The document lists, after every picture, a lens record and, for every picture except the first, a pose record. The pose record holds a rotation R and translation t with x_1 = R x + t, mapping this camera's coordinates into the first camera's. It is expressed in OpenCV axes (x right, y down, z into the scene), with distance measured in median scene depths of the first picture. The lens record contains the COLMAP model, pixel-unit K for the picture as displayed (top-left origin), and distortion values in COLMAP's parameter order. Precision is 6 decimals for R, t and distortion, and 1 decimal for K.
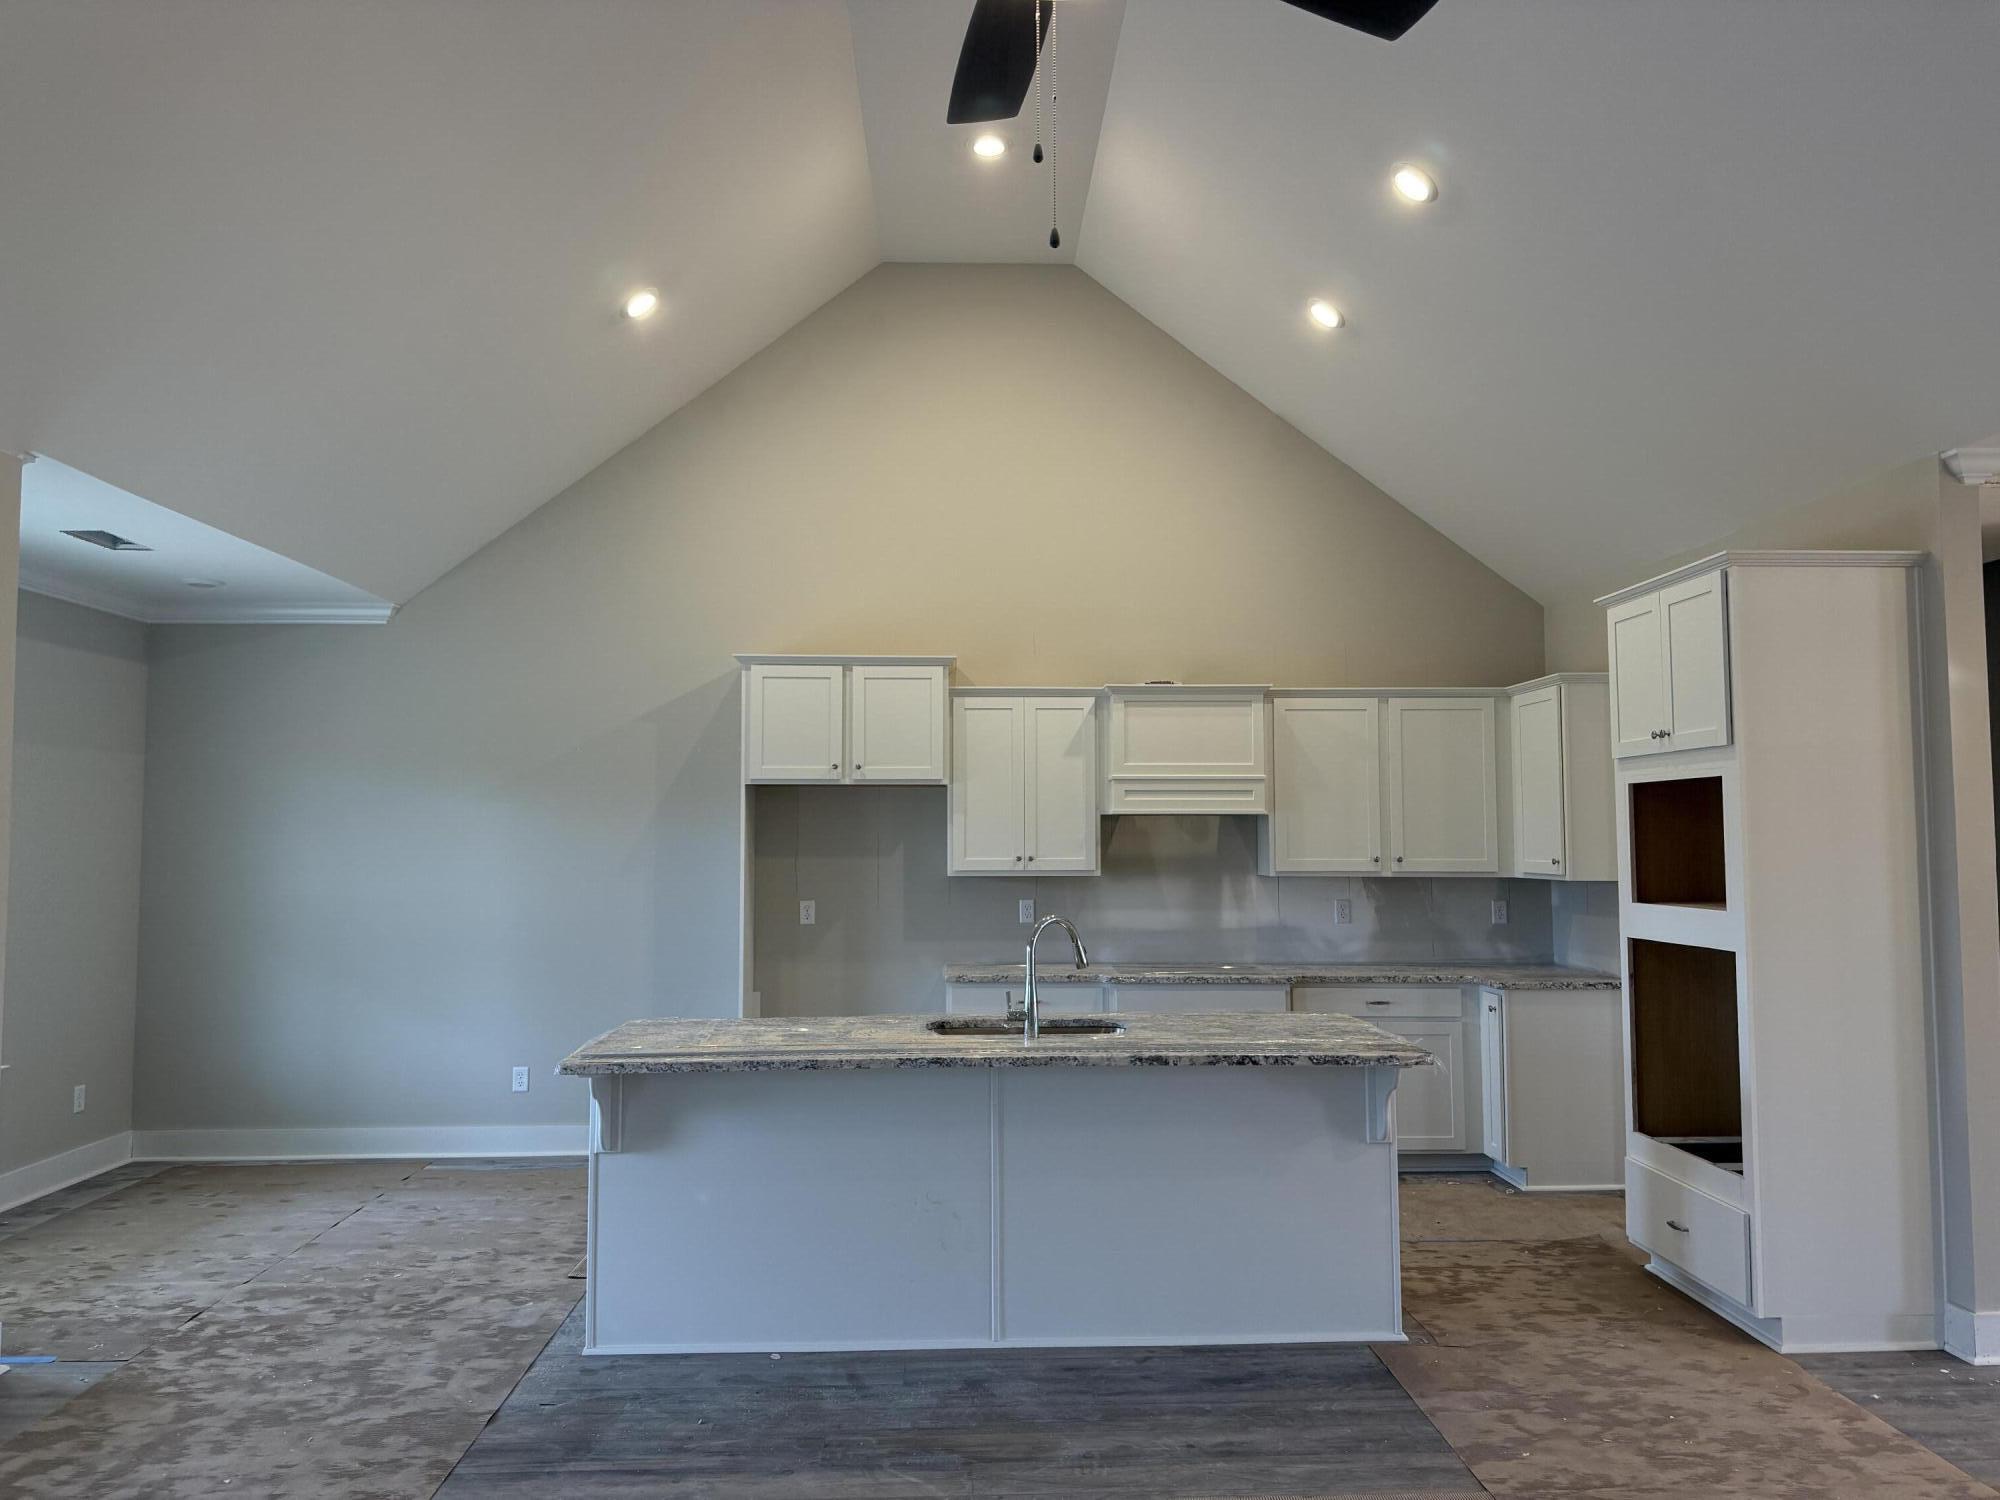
lens RADIAL K [[1389.3, 0, 1000.0], [0, 1389.3, 750.0], [0, 0, 1]] dist [0.029579, -0.032596]
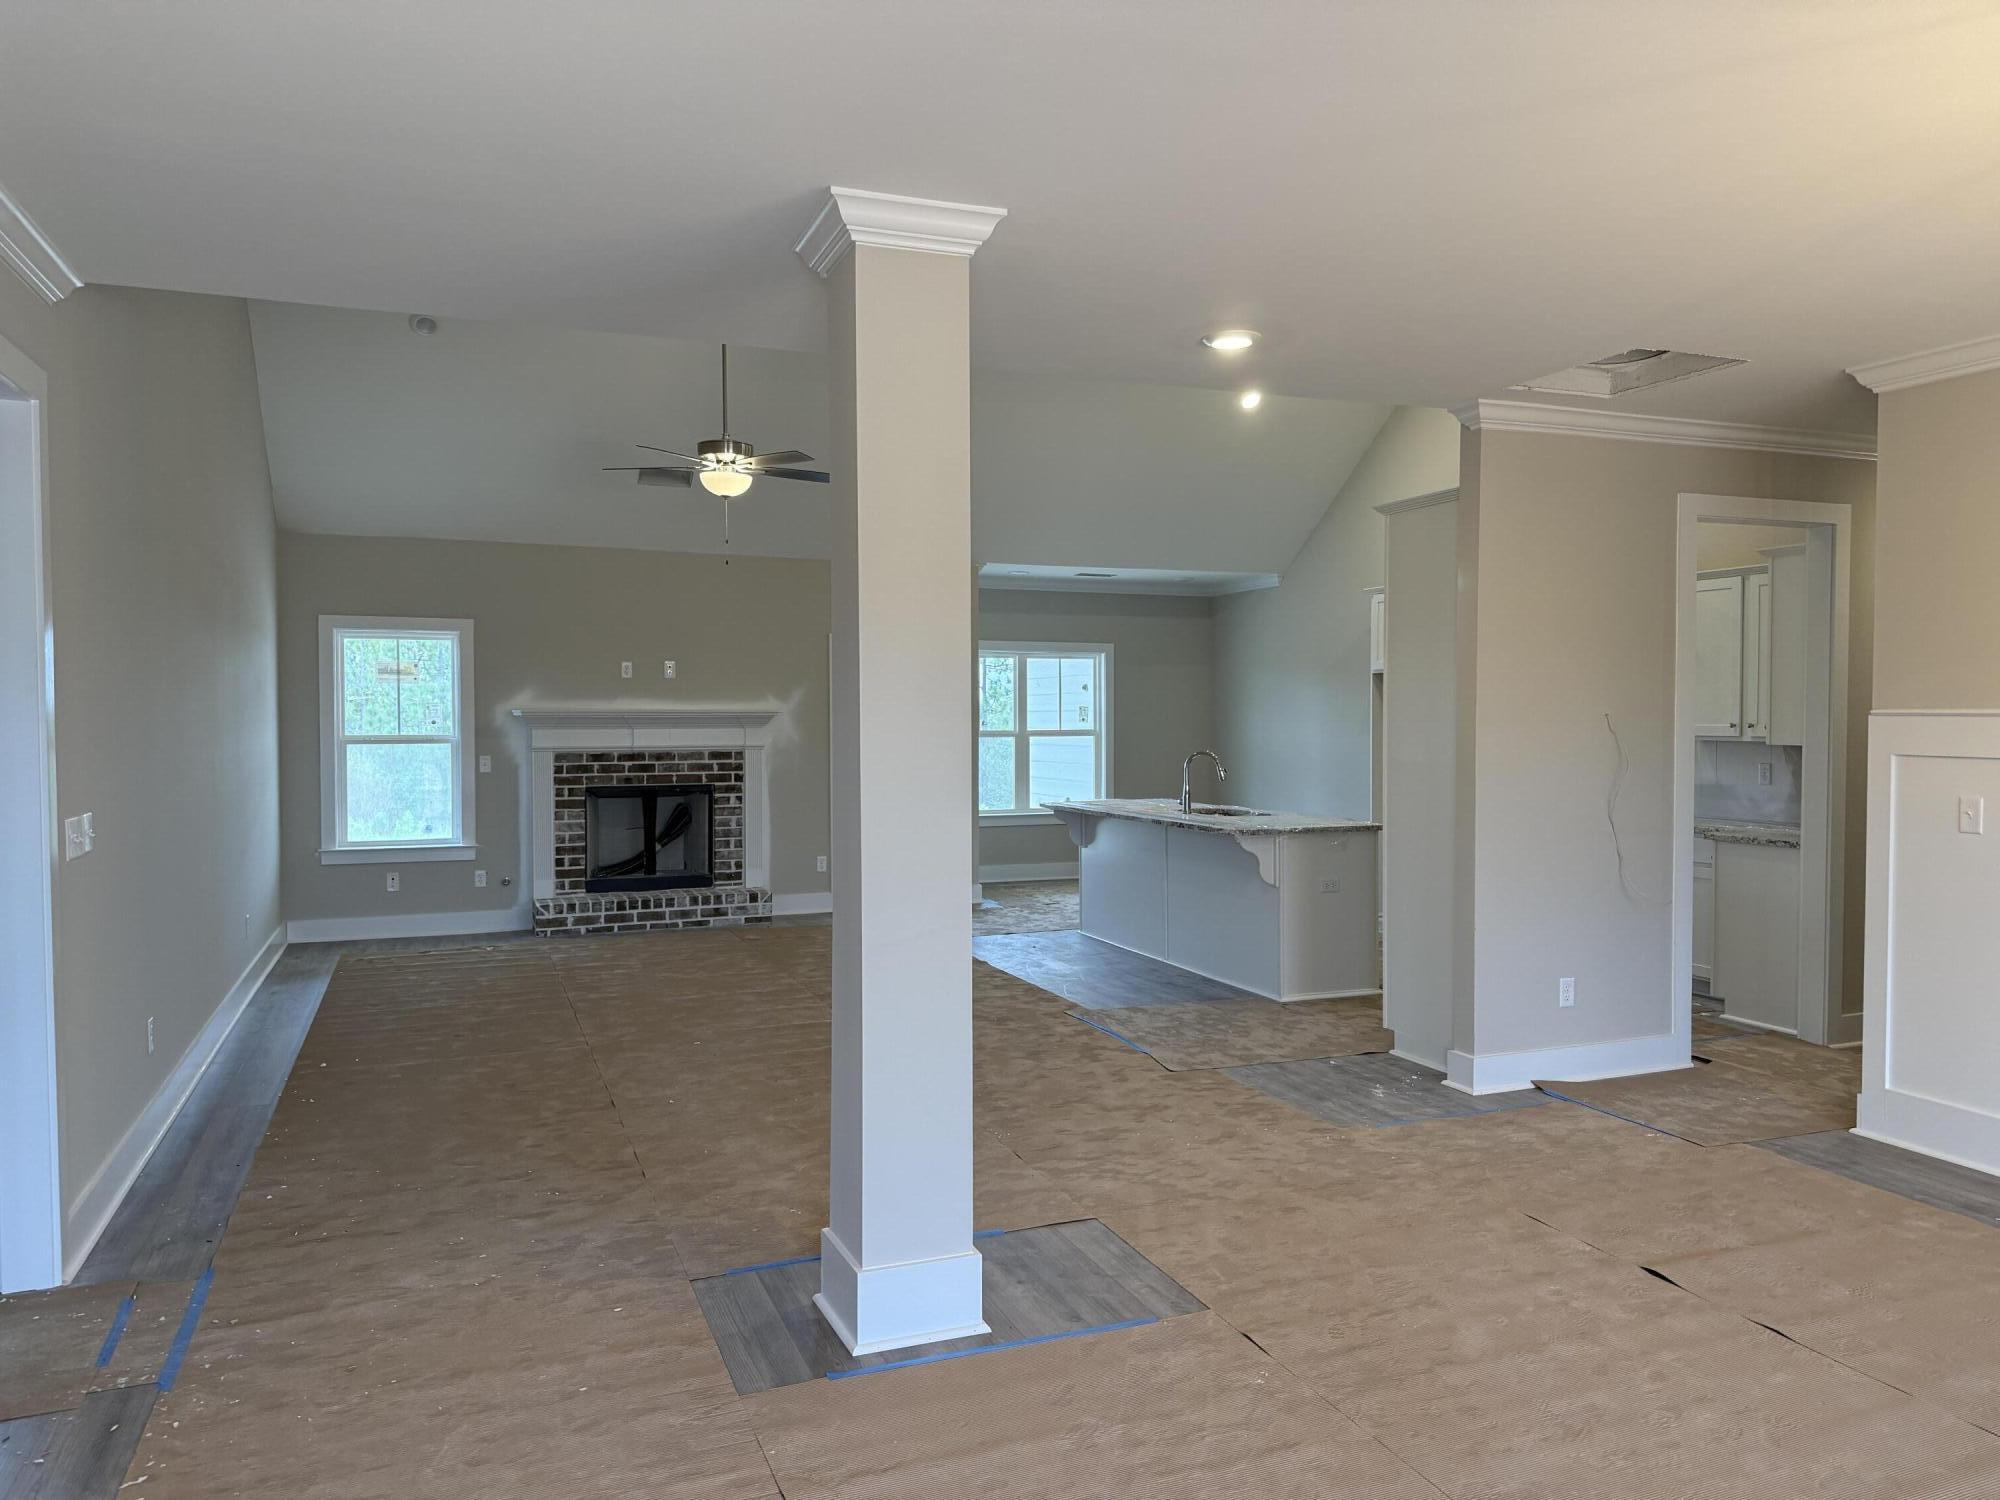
lens RADIAL K [[1407.2, 0, 1010.5], [0, 1407.2, 756.4], [0, 0, 1]] dist [0.133191, -0.191763]
pose [[0.340352, 0.026671, -0.939920, 1.254110], [0.060658, 0.996893, 0.050252, 0.014031], [0.938340, -0.074117, 0.337677, 0.098066]]
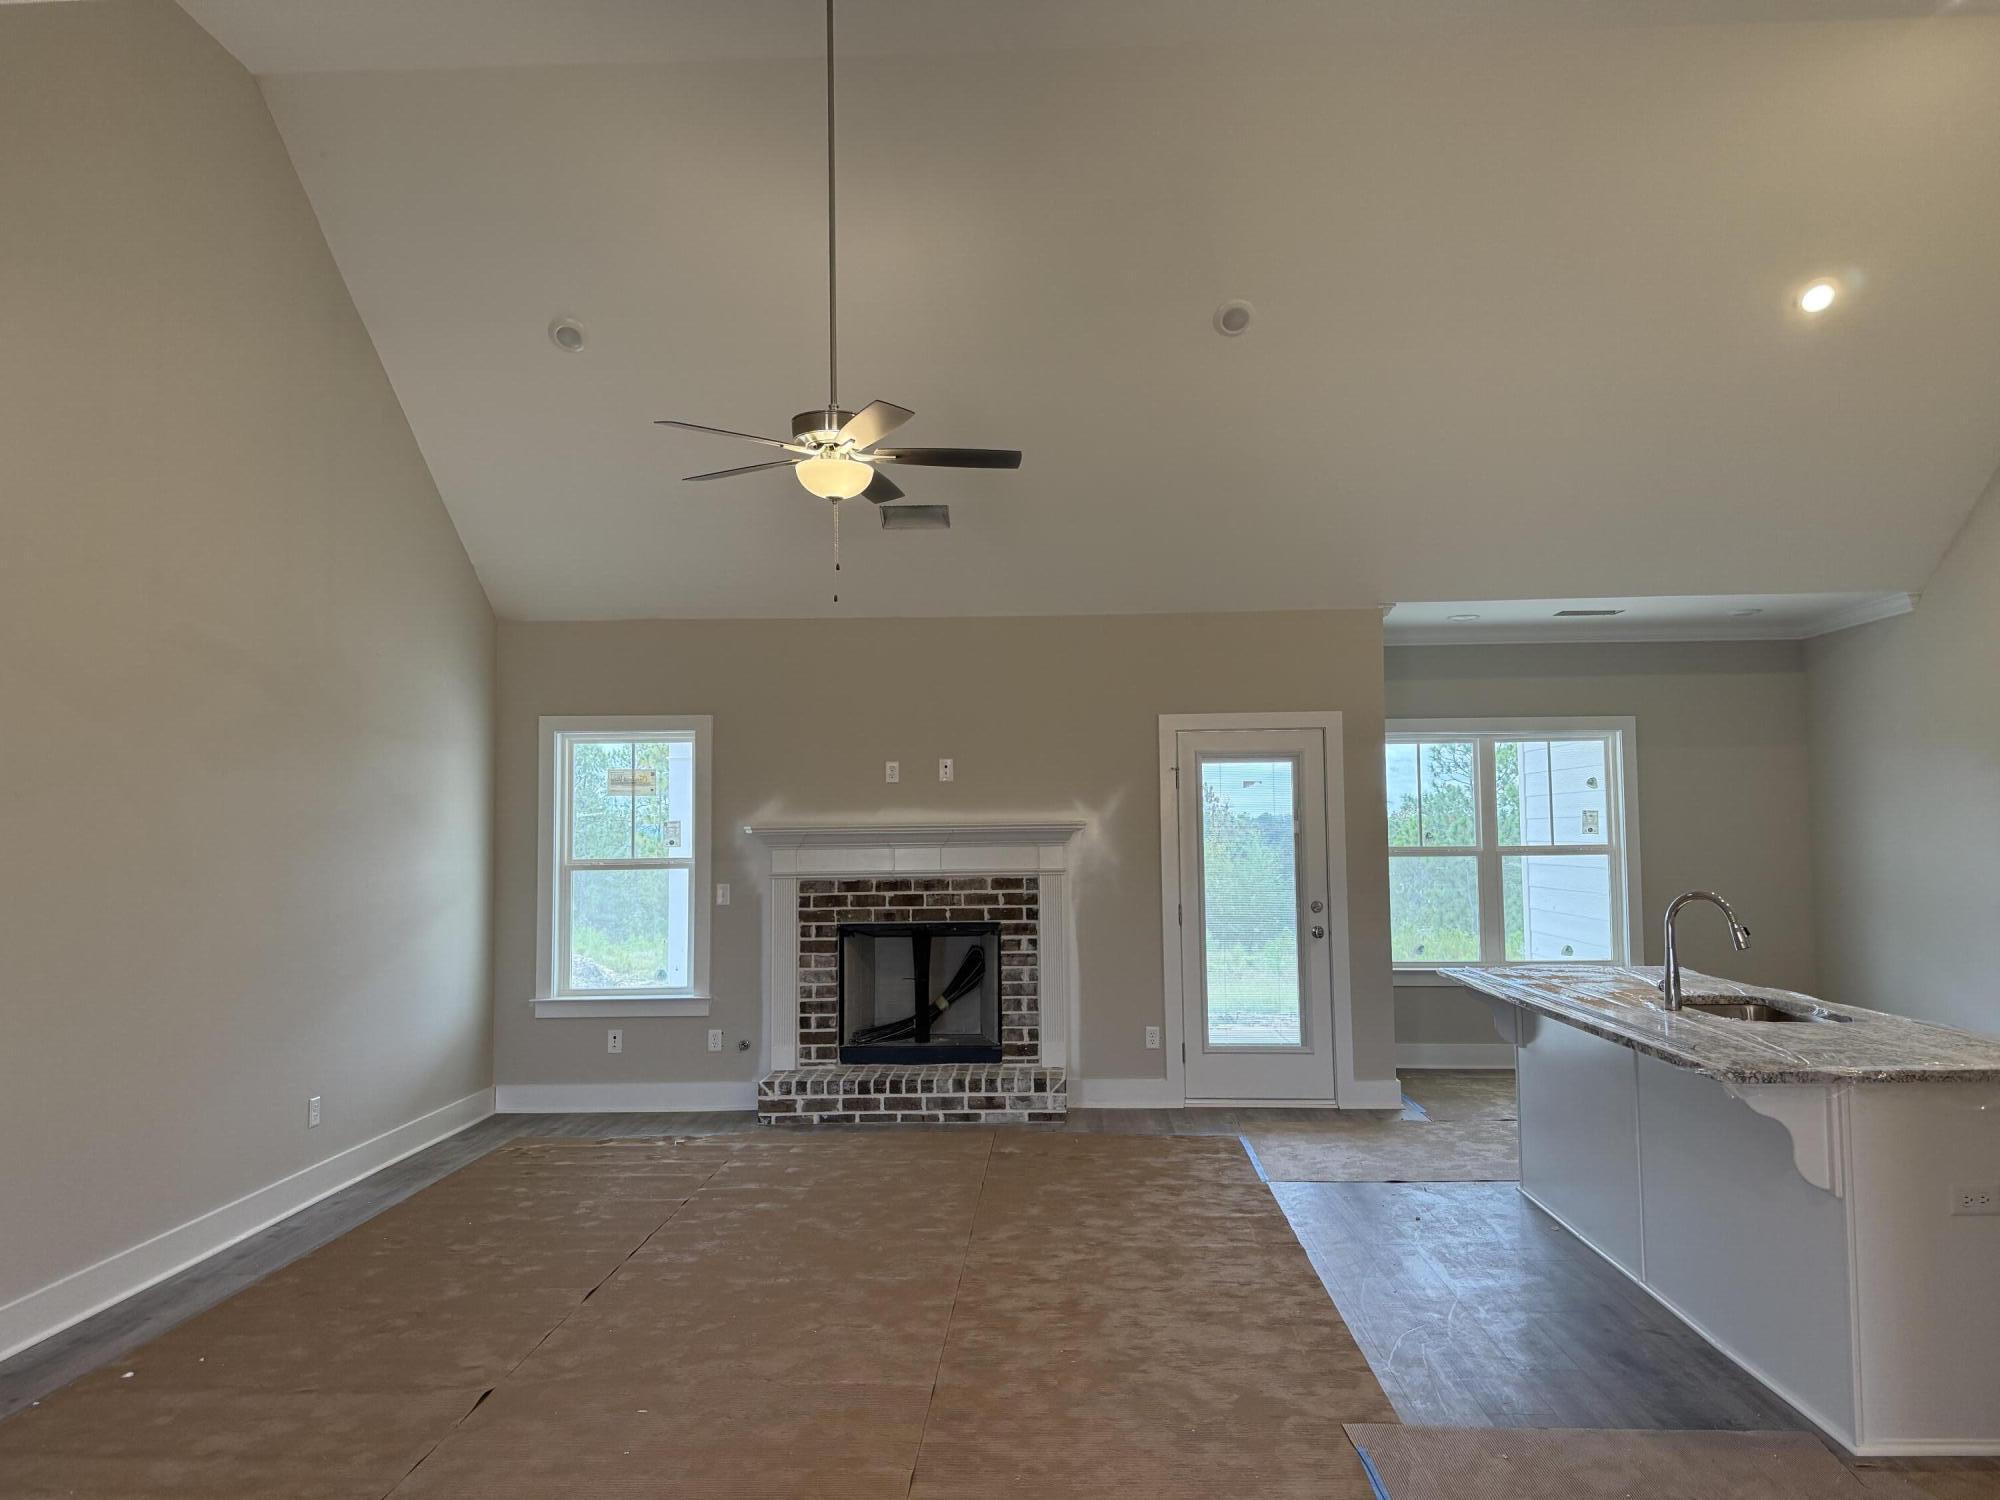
lens RADIAL K [[1407.2, 0, 1010.5], [0, 1407.2, 756.4], [0, 0, 1]] dist [0.133191, -0.191763]
pose [[-0.070121, -0.049935, -0.996288, 0.796166], [0.074717, 0.995678, -0.055163, 0.033836], [0.994736, -0.078308, -0.066087, 0.437415]]
